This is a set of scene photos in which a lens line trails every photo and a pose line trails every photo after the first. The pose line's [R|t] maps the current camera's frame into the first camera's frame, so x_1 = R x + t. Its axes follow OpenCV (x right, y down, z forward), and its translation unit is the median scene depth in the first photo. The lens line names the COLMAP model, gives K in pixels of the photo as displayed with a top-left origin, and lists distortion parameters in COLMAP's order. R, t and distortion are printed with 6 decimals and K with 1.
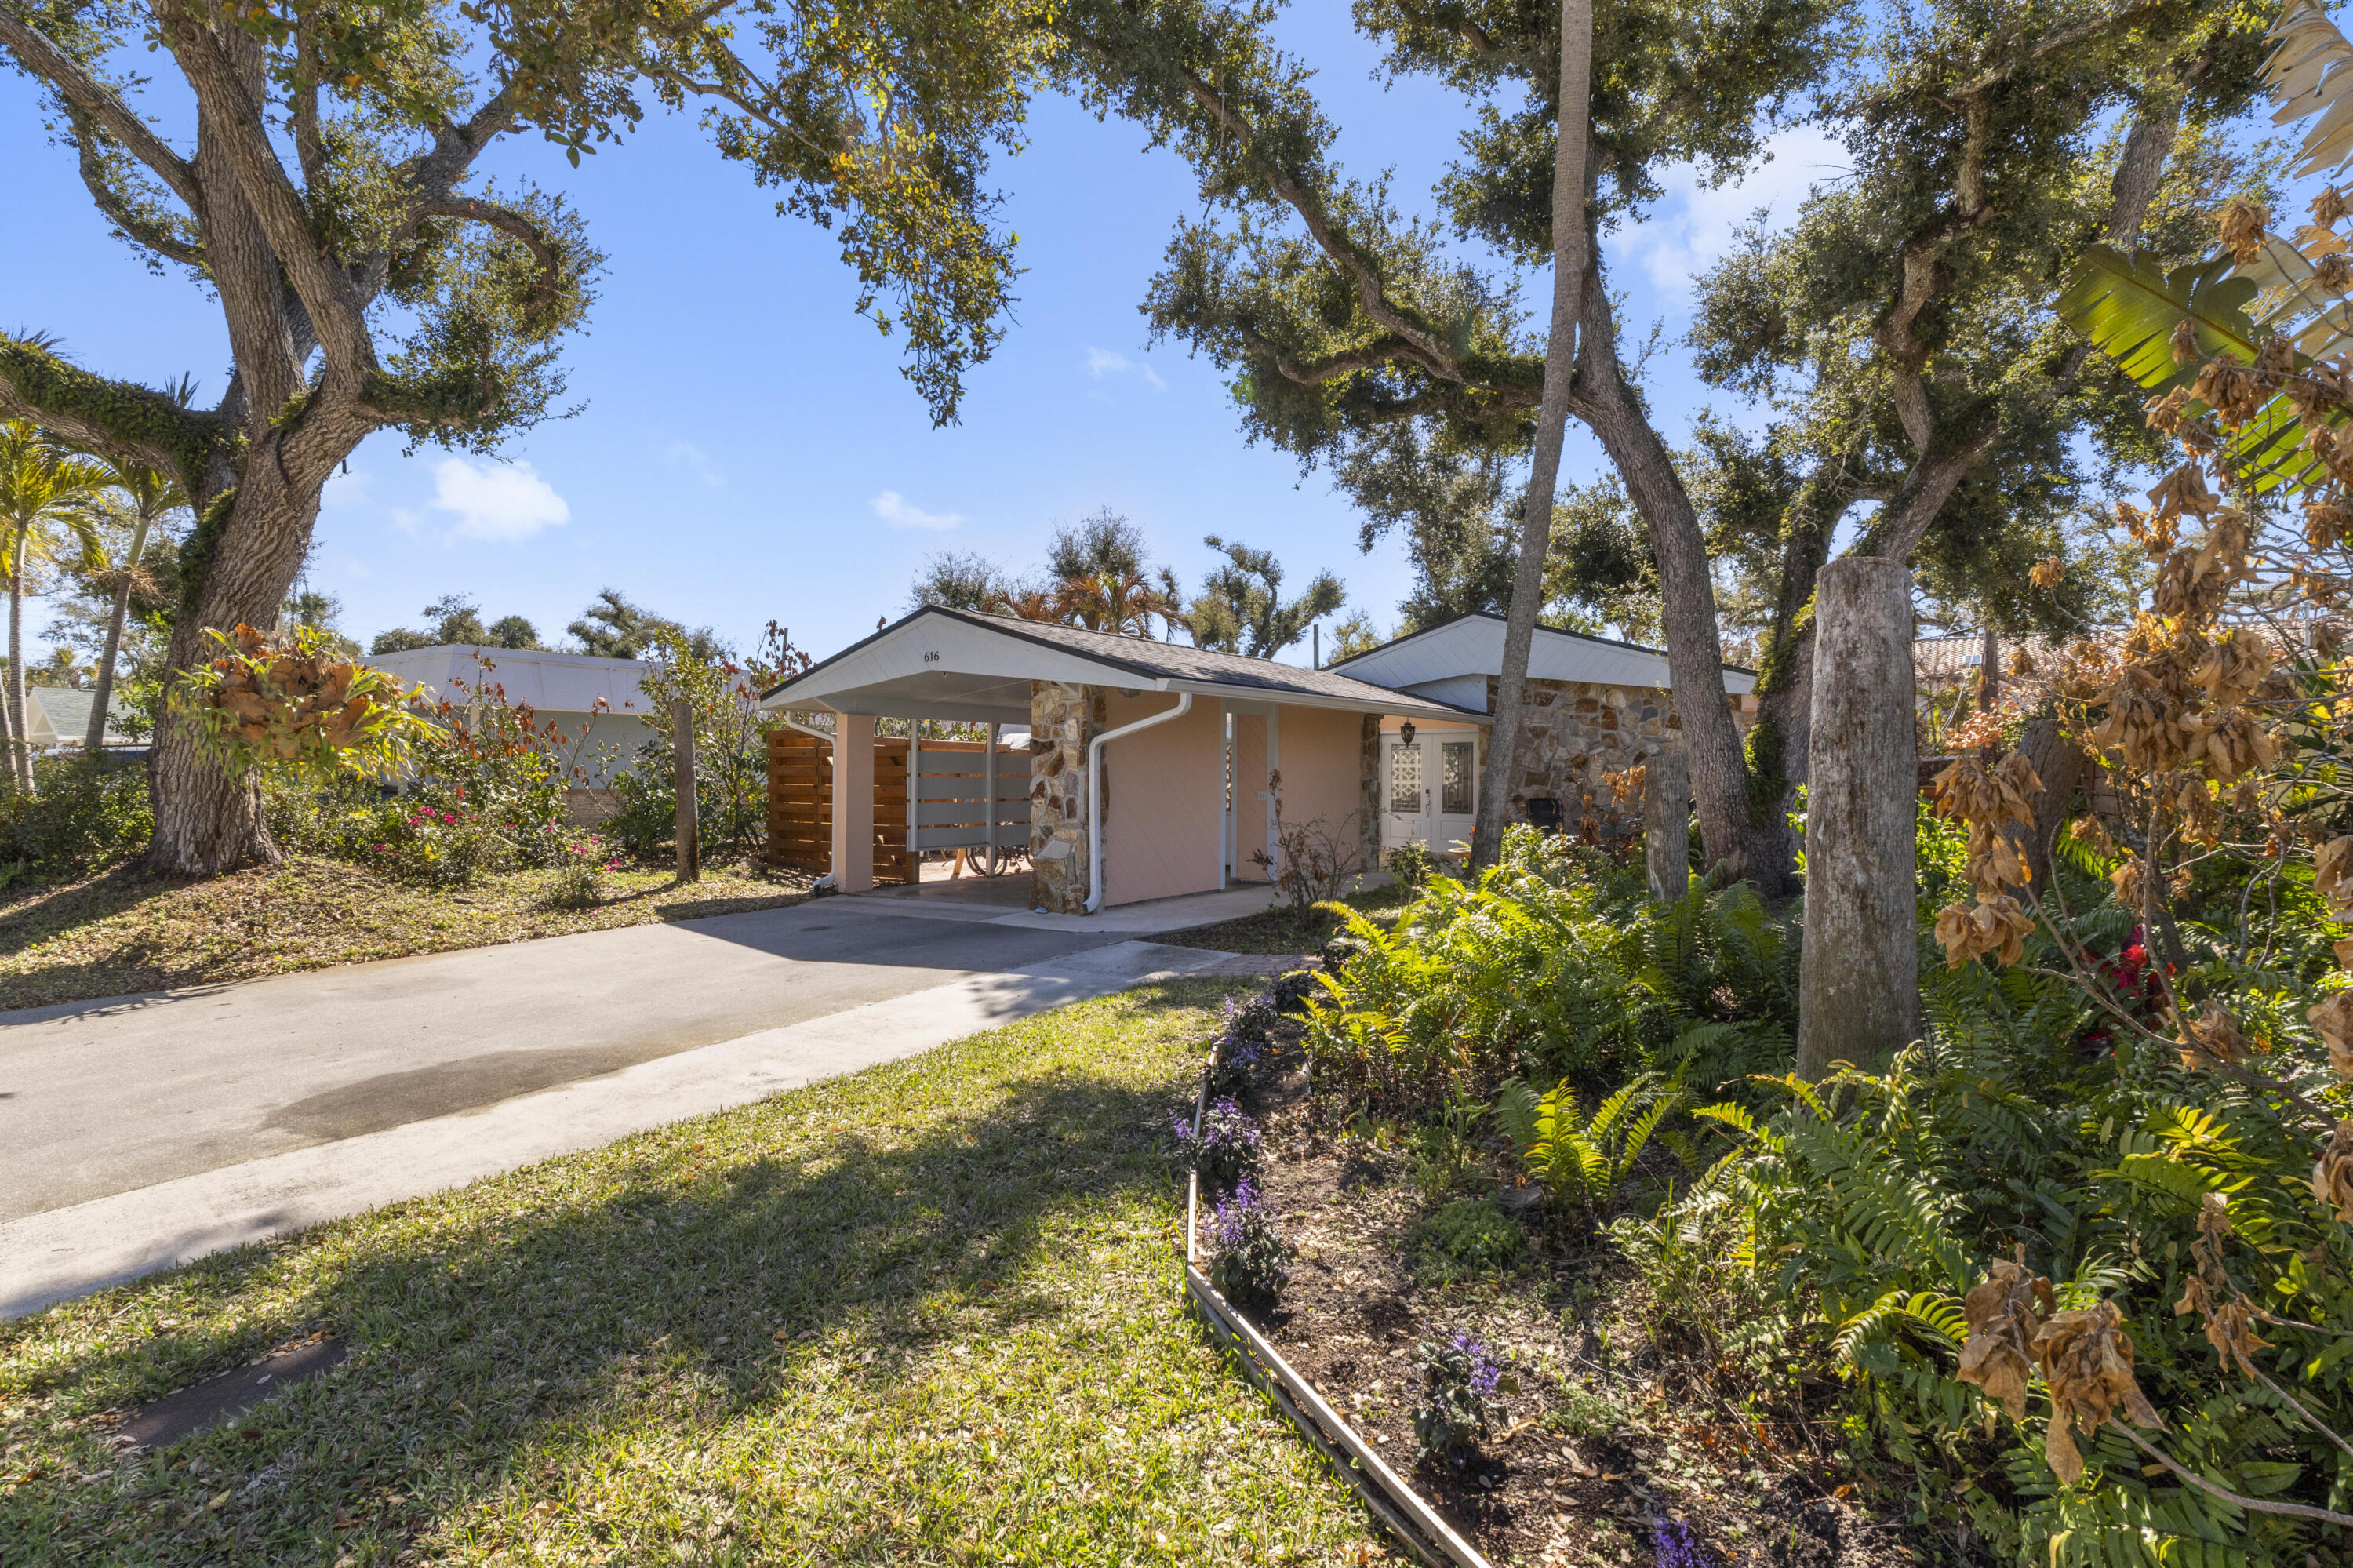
lens RADIAL K [[1130.2, 0, 1181.1], [0, 1130.2, 769.0], [0, 0, 1]] dist [0.001667, -0.000377]
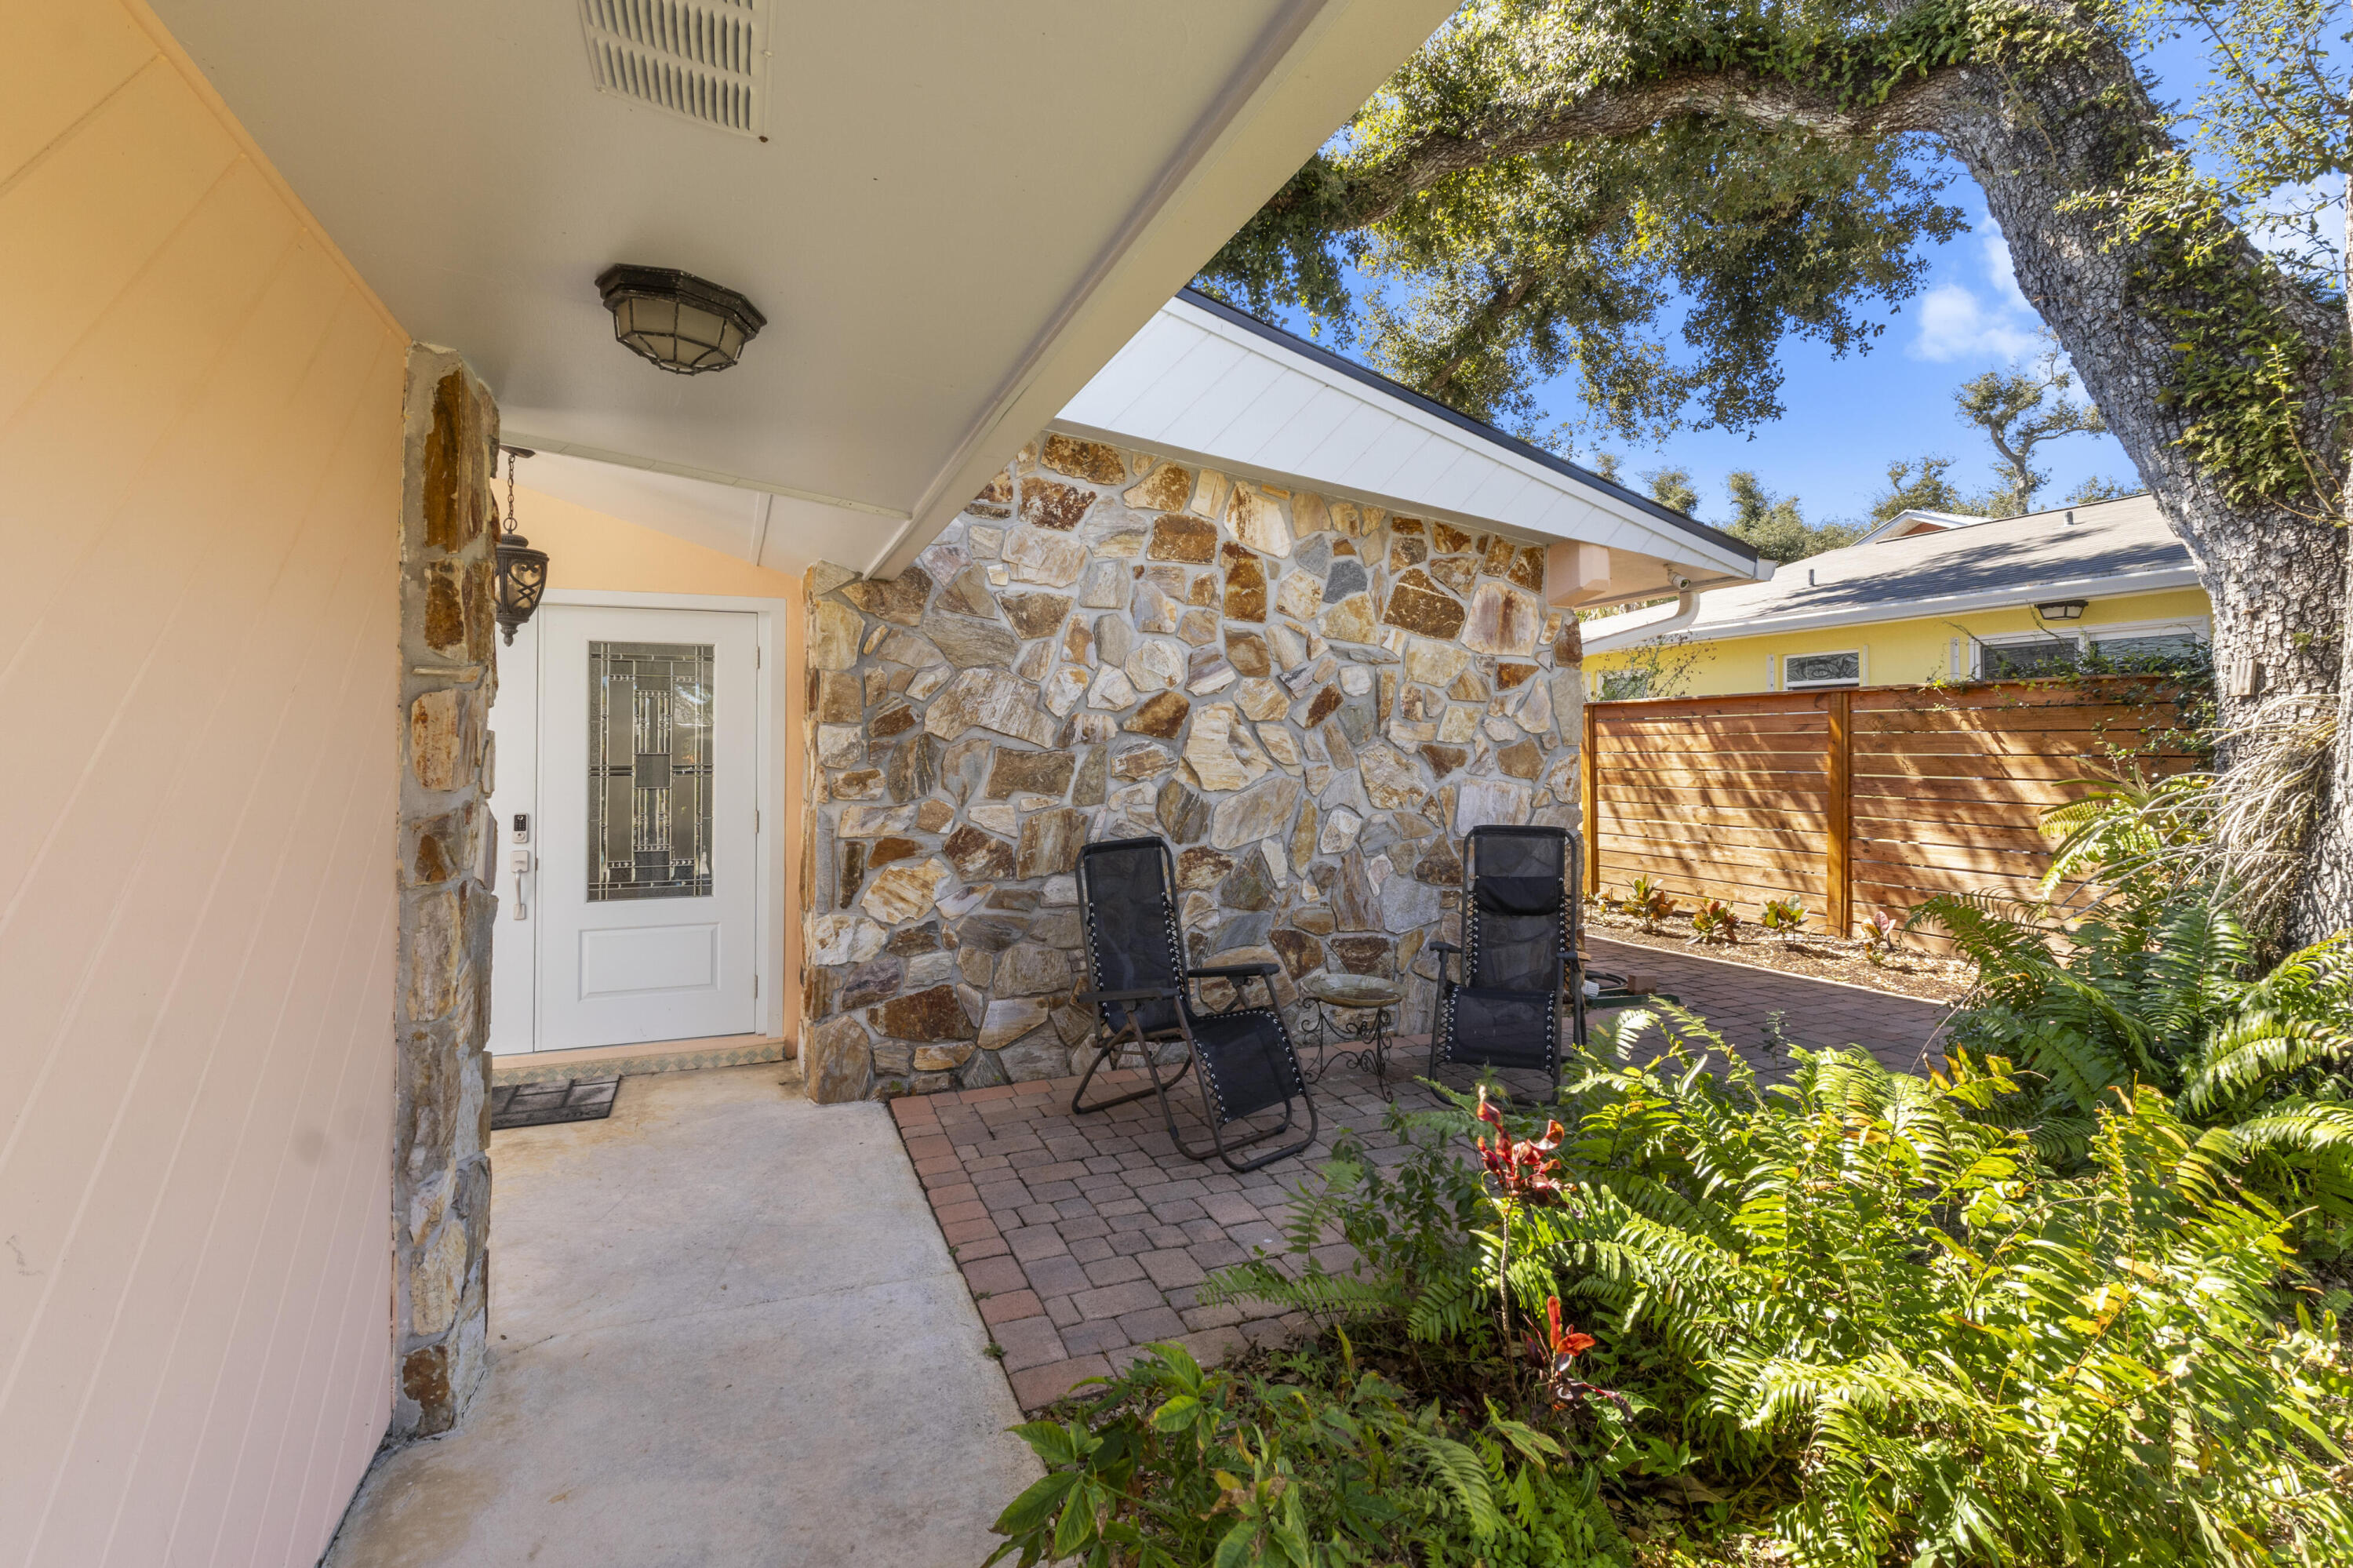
lens RADIAL K [[1139.7, 0, 1183.1], [0, 1139.7, 726.1], [0, 0, 1]] dist [-0.001855, -0.000147]
pose [[0.545040, 0.008422, 0.838368, 0.100818], [-0.000294, 0.999951, -0.009854, -0.000578], [-0.838410, 0.005125, 0.545016, 0.932134]]
